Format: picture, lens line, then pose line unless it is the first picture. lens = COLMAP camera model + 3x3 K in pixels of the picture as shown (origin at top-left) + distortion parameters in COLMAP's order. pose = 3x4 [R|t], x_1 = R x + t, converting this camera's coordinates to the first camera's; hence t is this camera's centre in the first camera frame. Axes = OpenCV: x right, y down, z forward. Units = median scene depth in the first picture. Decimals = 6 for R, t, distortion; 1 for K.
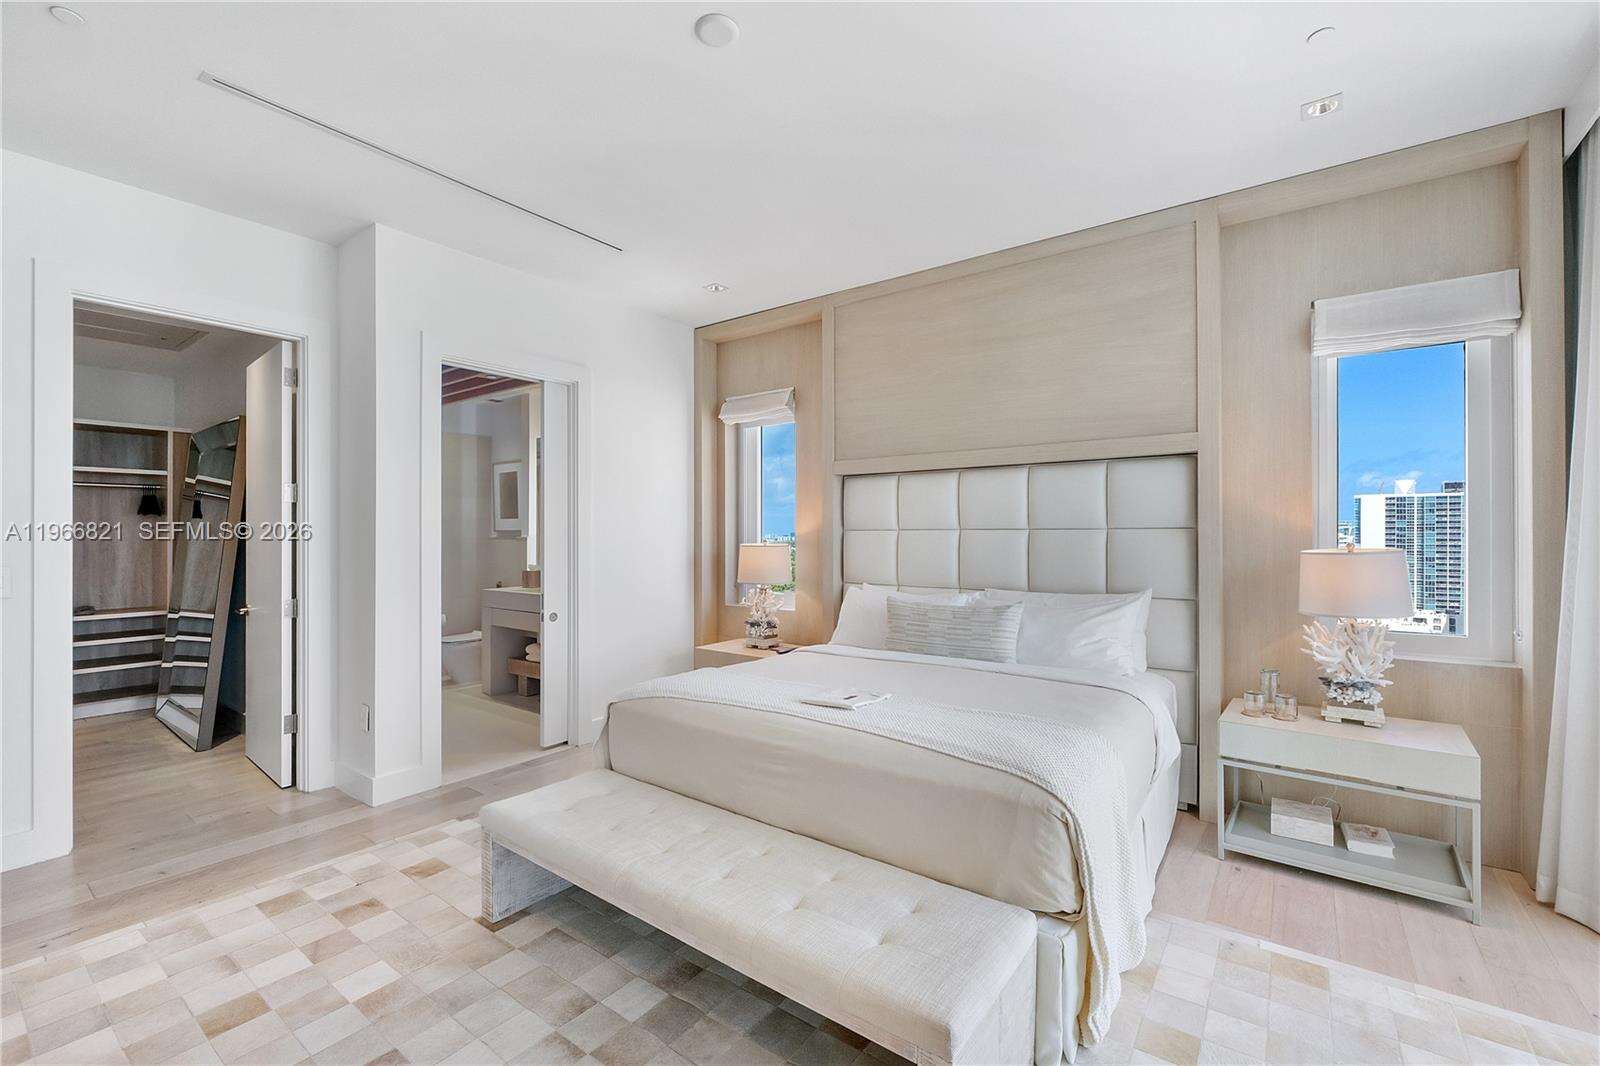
lens RADIAL K [[680.7, 0, 800.0], [0, 680.7, 533.0], [0, 0, 1]] dist [-0.000374, -0.000080]
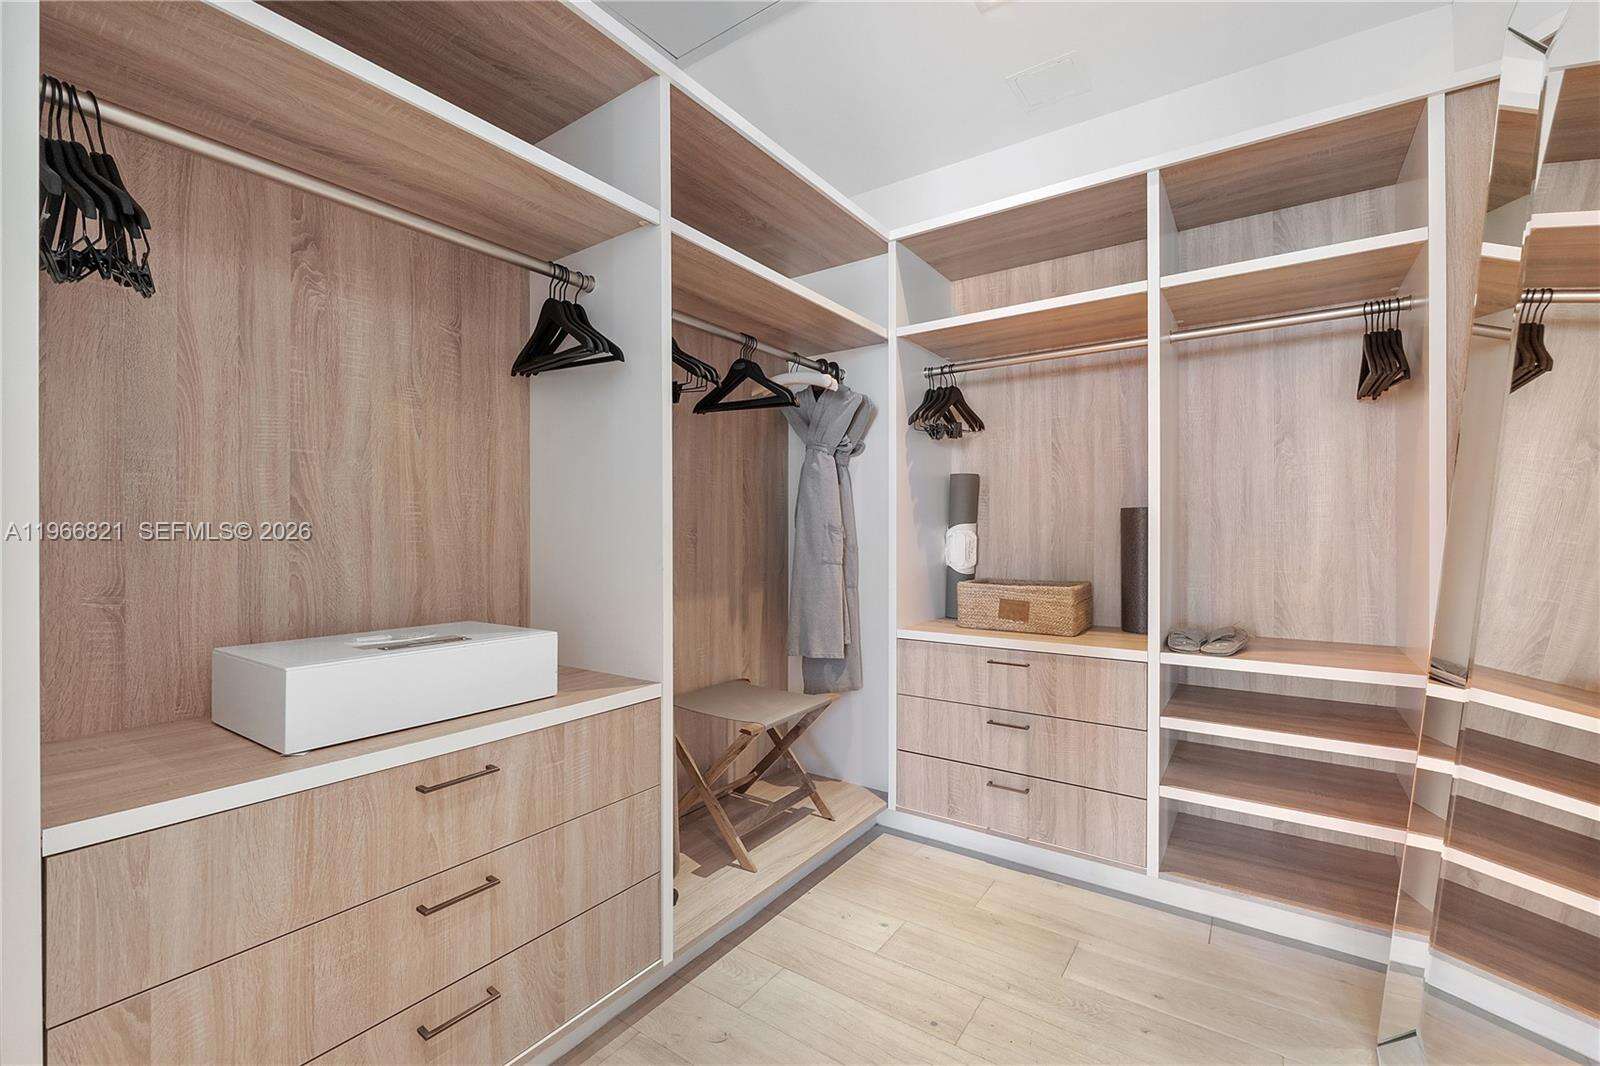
lens RADIAL K [[680.7, 0, 800.0], [0, 680.7, 533.0], [0, 0, 1]] dist [-0.000374, -0.000080]
pose [[0.034655, 0.003334, -0.999394, -0.607135], [-0.000667, 0.999994, 0.003313, 0.047415], [0.999399, 0.000552, 0.034657, 0.679092]]
